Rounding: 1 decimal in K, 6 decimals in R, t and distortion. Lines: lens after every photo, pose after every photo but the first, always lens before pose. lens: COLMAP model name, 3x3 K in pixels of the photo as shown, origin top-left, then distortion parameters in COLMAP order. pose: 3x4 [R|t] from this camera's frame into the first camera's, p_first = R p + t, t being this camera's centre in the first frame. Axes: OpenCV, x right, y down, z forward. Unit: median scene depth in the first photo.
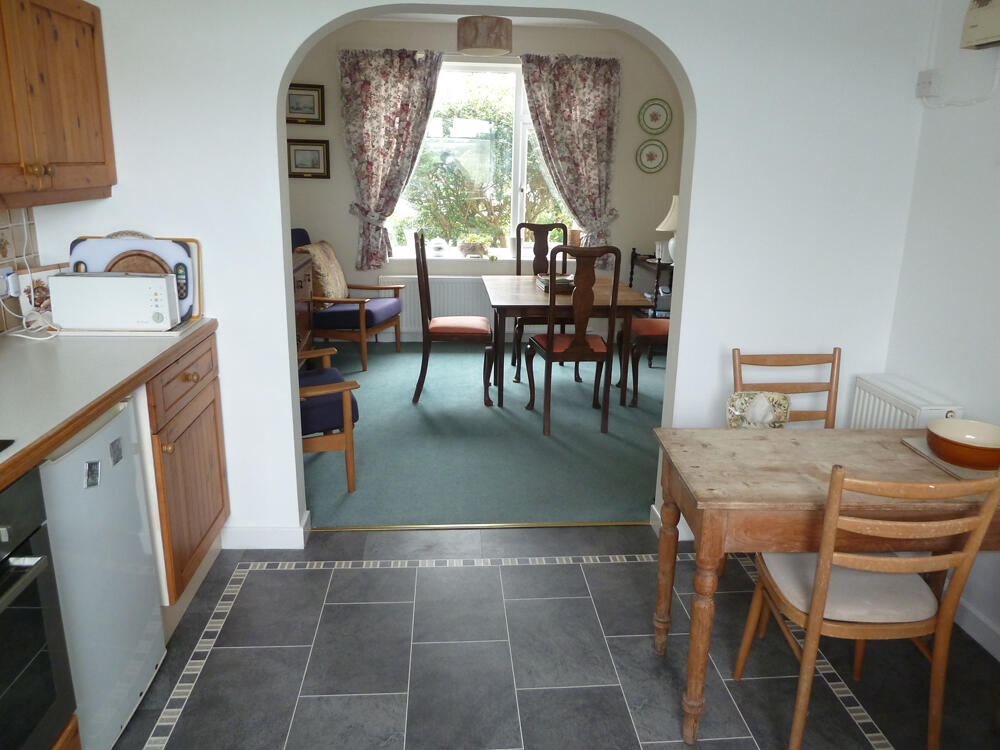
lens RADIAL K [[747.7, 0, 500.3], [0, 747.7, 375.9], [0, 0, 1]] dist [-0.030688, -0.000927]
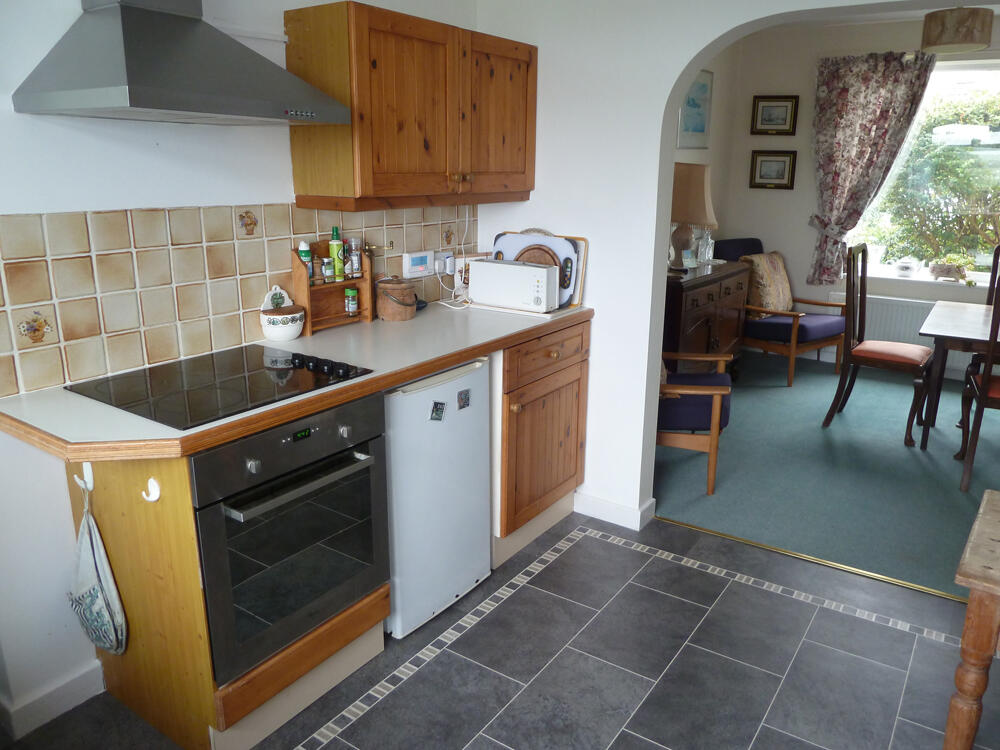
lens RADIAL K [[747.7, 0, 507.6], [0, 747.7, 370.2], [0, 0, 1]] dist [-0.030688, -0.000927]
pose [[0.782369, 0.150503, -0.604357, 0.192474], [-0.163505, 0.985961, 0.033868, -0.001299], [0.600970, 0.072318, 0.795993, 0.014968]]
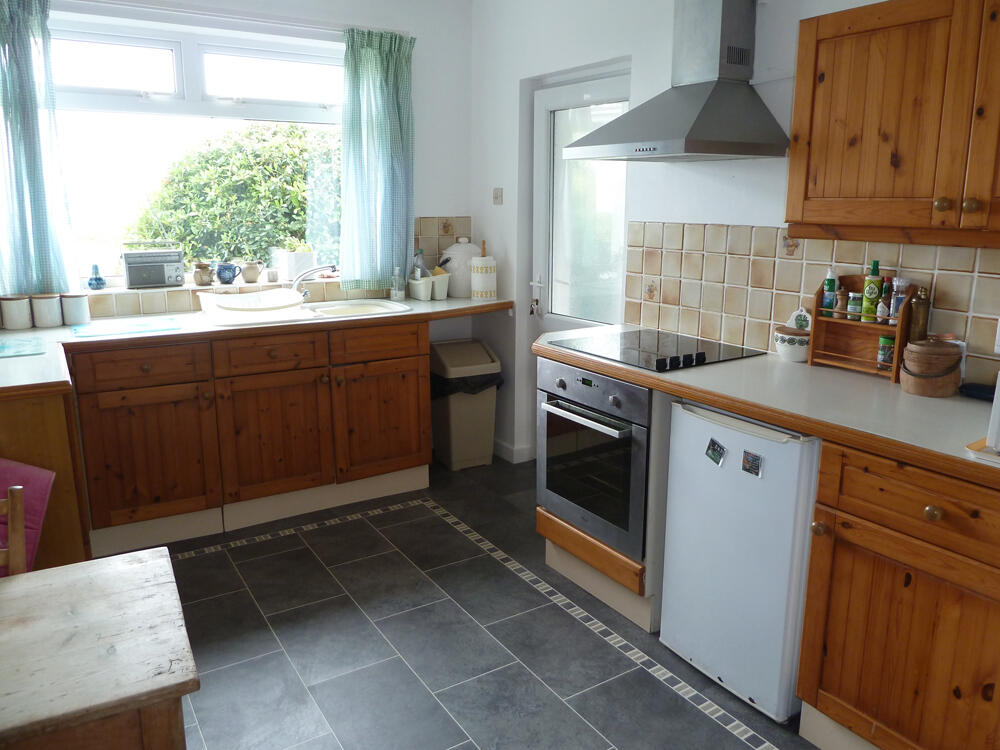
lens RADIAL K [[747.7, 0, 502.7], [0, 747.7, 369.6], [0, 0, 1]] dist [-0.030688, -0.000927]
pose [[-0.881823, 0.082506, -0.464307, 0.178293], [-0.146780, 0.887650, 0.436501, -0.272011], [0.448156, 0.453067, -0.770640, 1.011137]]
